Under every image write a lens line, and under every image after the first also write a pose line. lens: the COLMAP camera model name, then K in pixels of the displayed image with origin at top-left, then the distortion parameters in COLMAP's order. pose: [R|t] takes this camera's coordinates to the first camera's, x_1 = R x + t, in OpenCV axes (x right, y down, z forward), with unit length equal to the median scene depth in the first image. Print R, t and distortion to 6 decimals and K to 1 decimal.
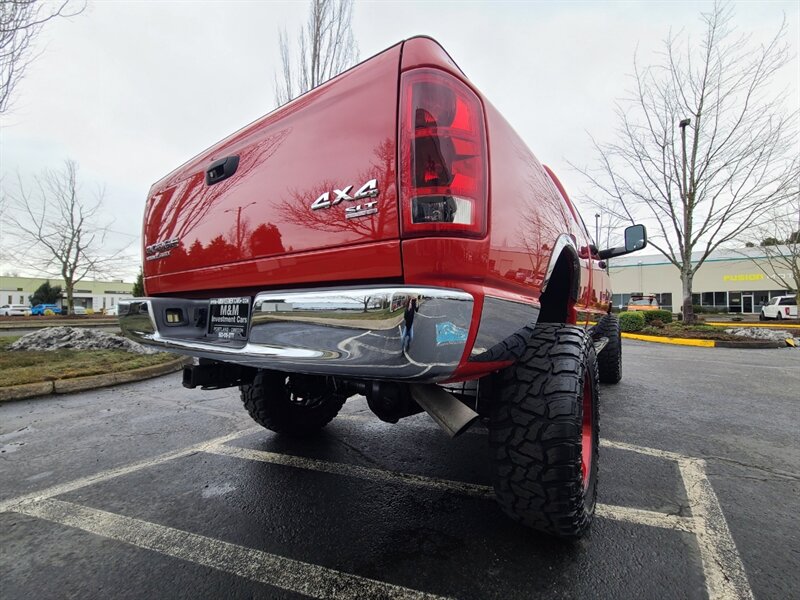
lens RADIAL K [[316.9, 0, 404.0], [0, 316.9, 295.3], [0, 0, 1]] dist [-0.000103, -0.000188]
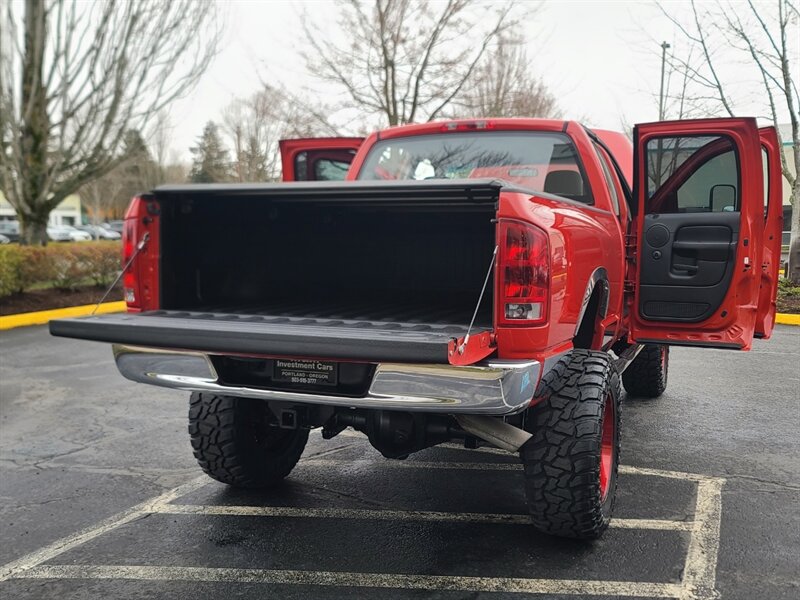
lens RADIAL K [[686.5, 0, 404.5], [0, 686.5, 302.3], [0, 0, 1]] dist [0.057855, -0.003284]
pose [[0.979093, -0.016873, 0.202712, -0.629546], [-0.008074, 0.992545, 0.121613, -0.389030], [-0.203253, -0.120707, 0.971657, -1.208845]]
